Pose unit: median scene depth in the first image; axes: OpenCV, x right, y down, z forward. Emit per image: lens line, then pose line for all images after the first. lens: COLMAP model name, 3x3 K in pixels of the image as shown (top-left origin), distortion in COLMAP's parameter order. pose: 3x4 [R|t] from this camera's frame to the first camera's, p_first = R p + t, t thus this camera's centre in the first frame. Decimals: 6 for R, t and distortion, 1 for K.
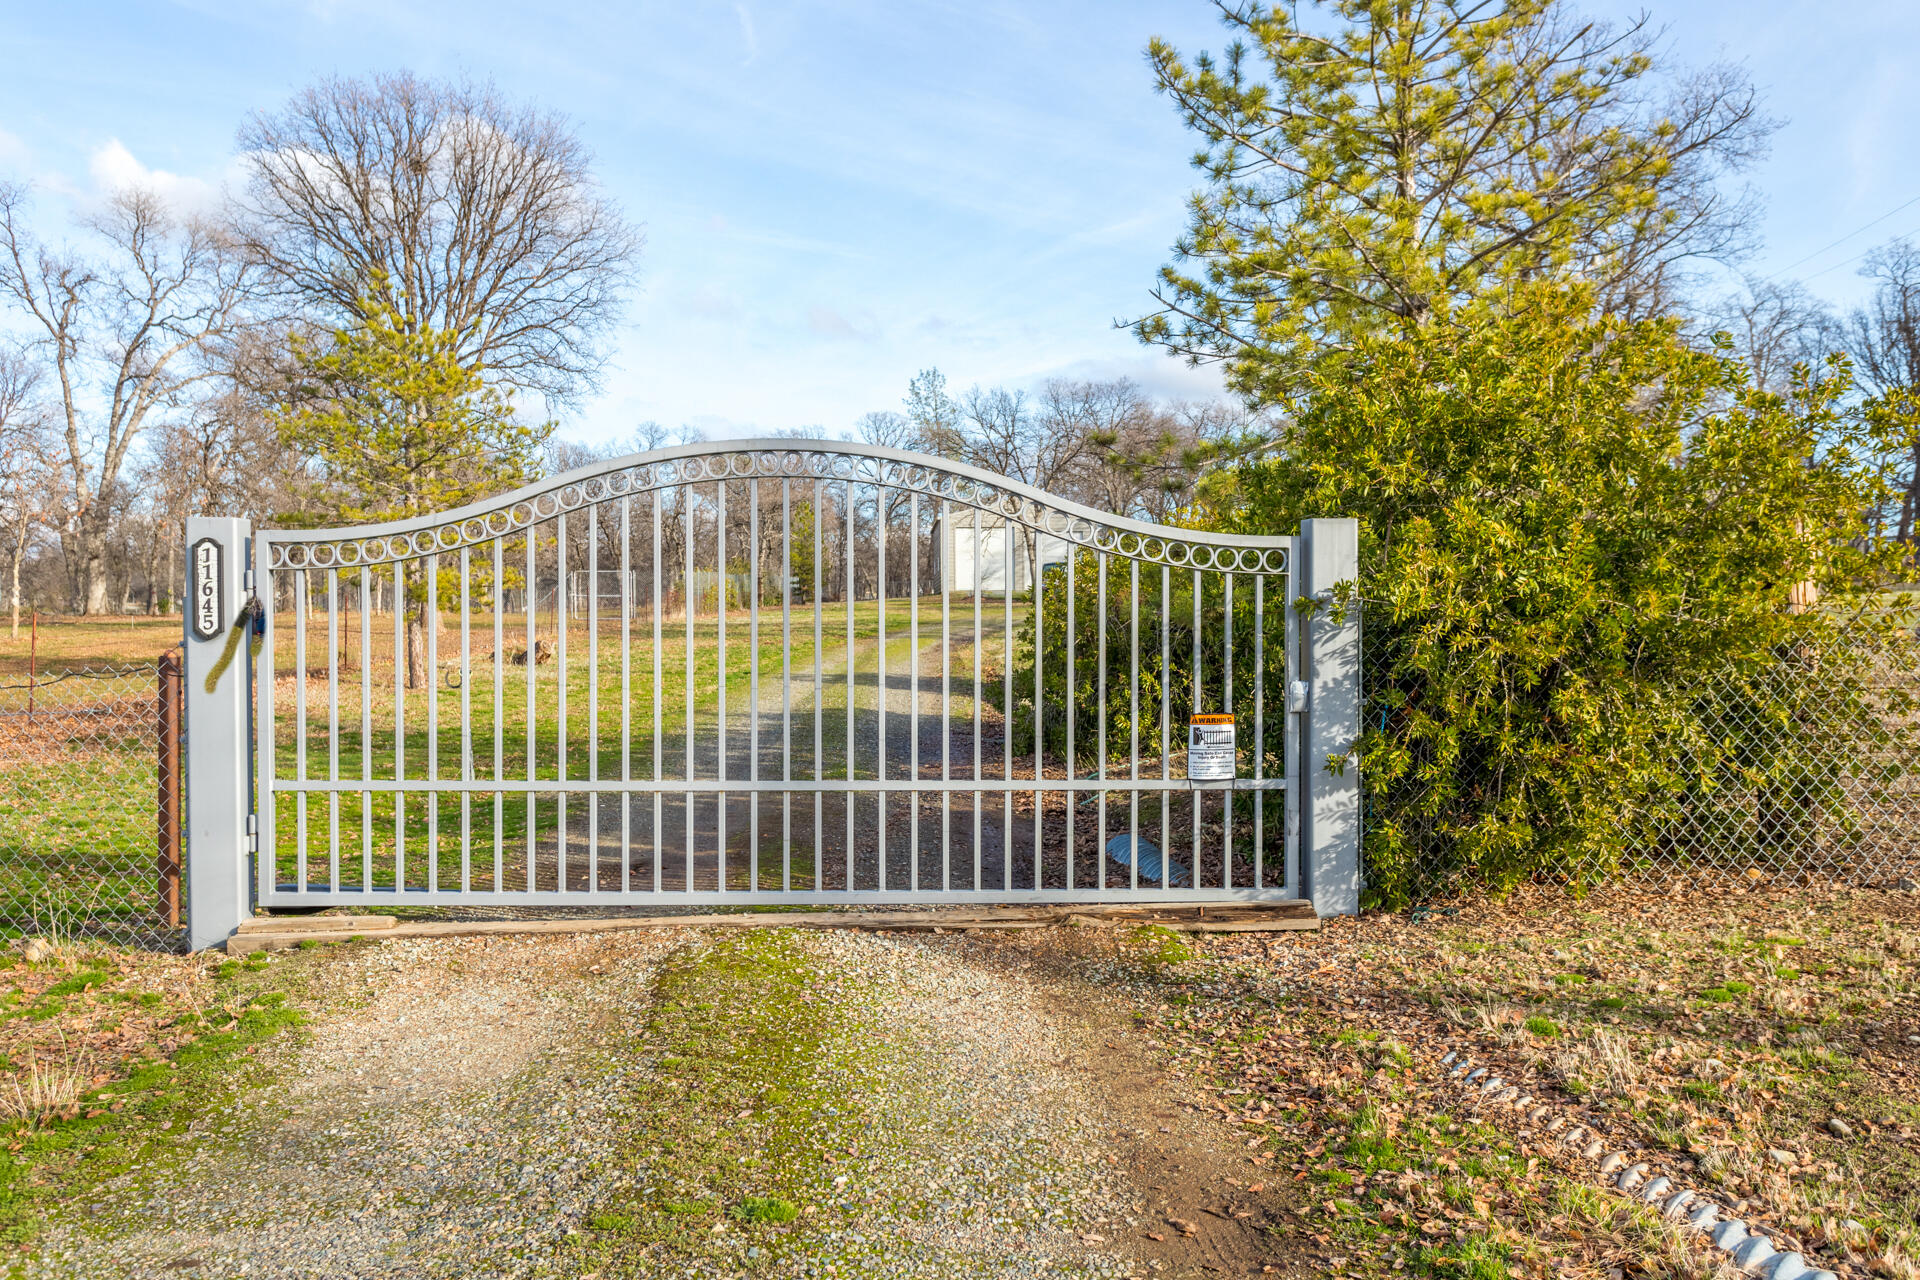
lens RADIAL K [[1497.4, 0, 960.6], [0, 1497.4, 645.3], [0, 0, 1]] dist [-0.003686, 0.013549]
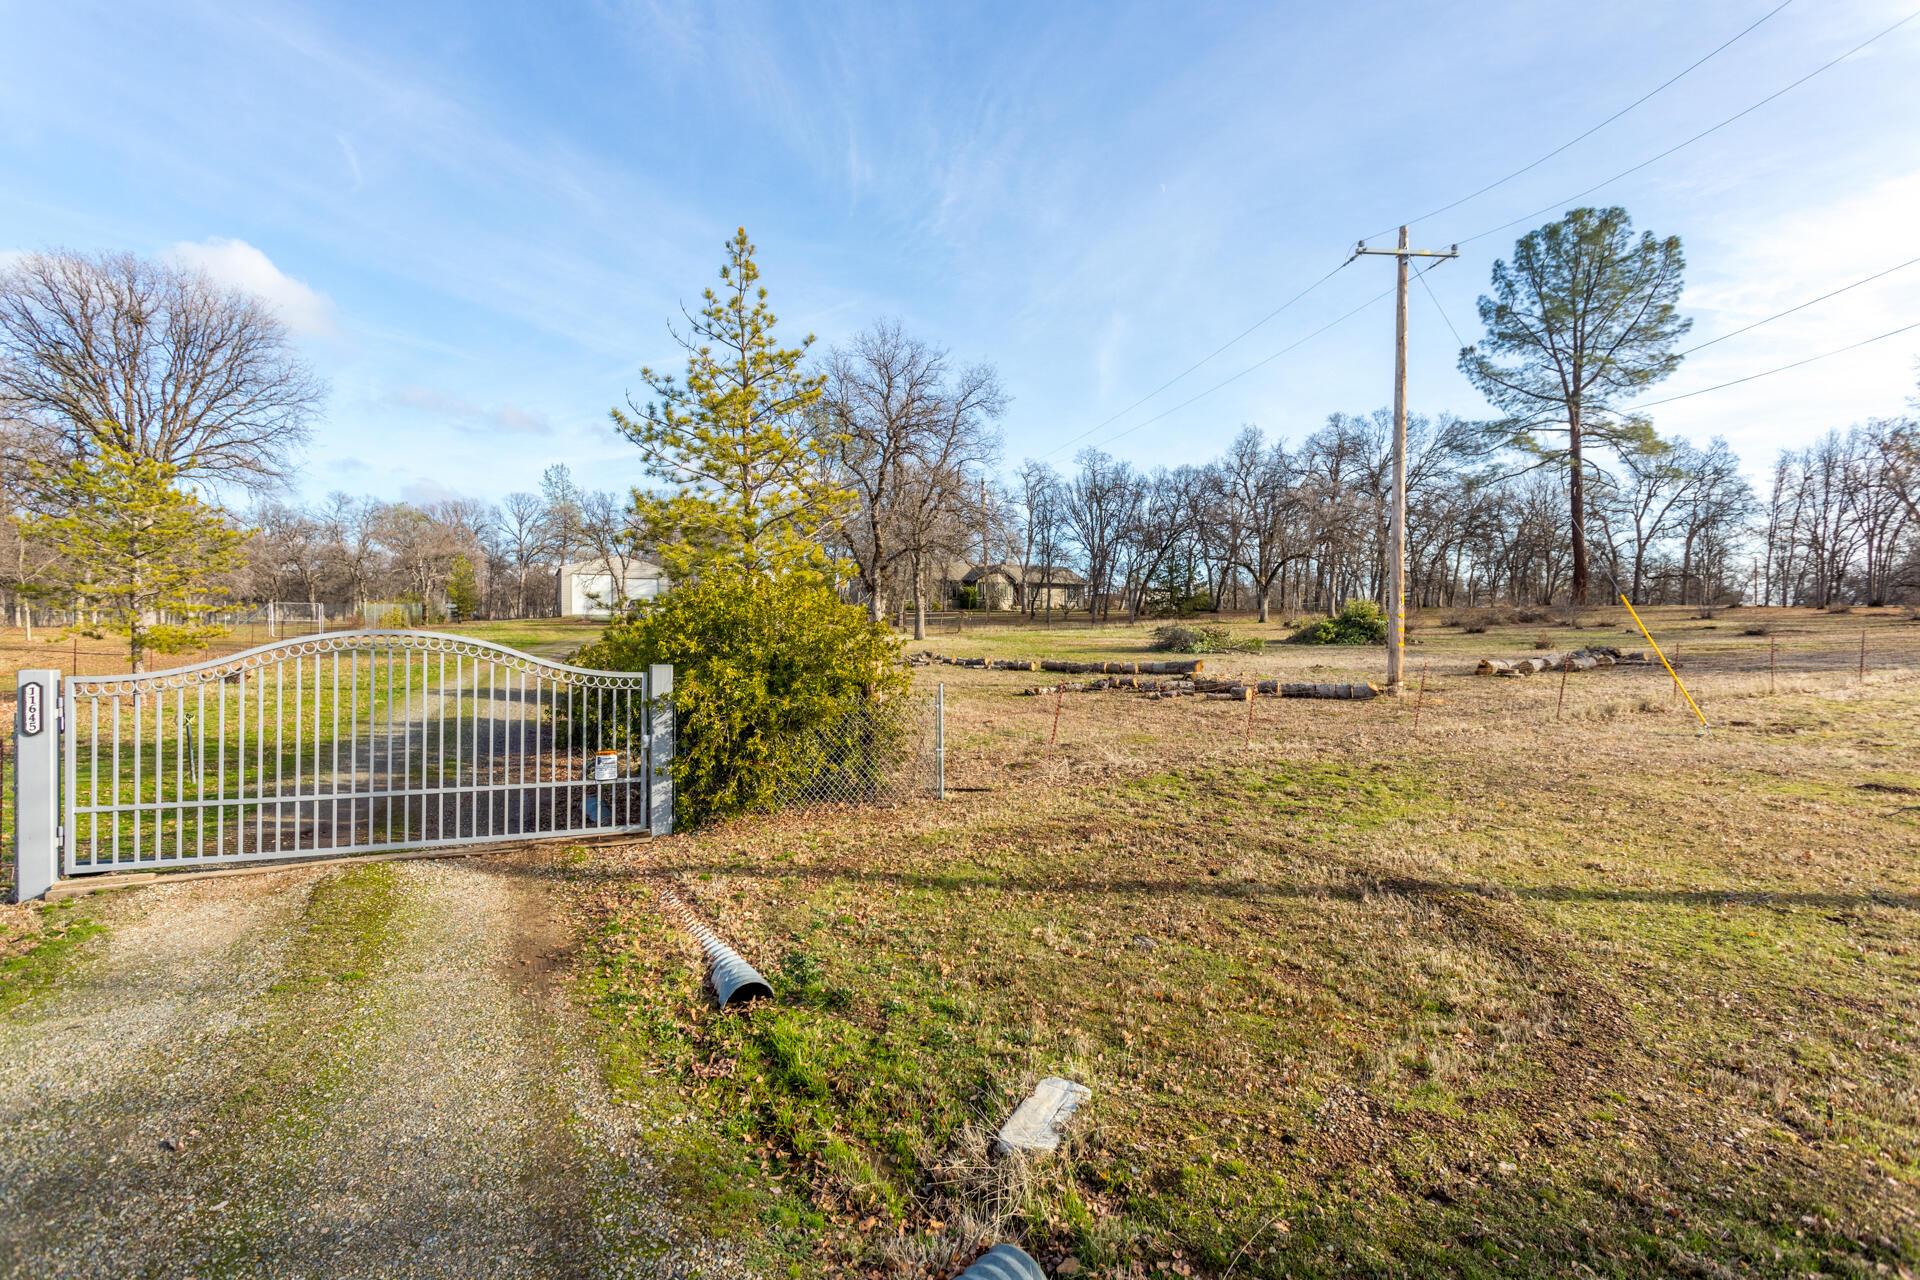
lens RADIAL K [[910.0, 0, 955.8], [0, 910.0, 638.1], [0, 0, 1]] dist [0.003845, -0.000058]
pose [[0.924446, 0.006472, 0.381257, 0.130532], [-0.003021, 0.999949, -0.009650, -0.115142], [-0.381300, 0.007769, 0.924419, -0.494943]]
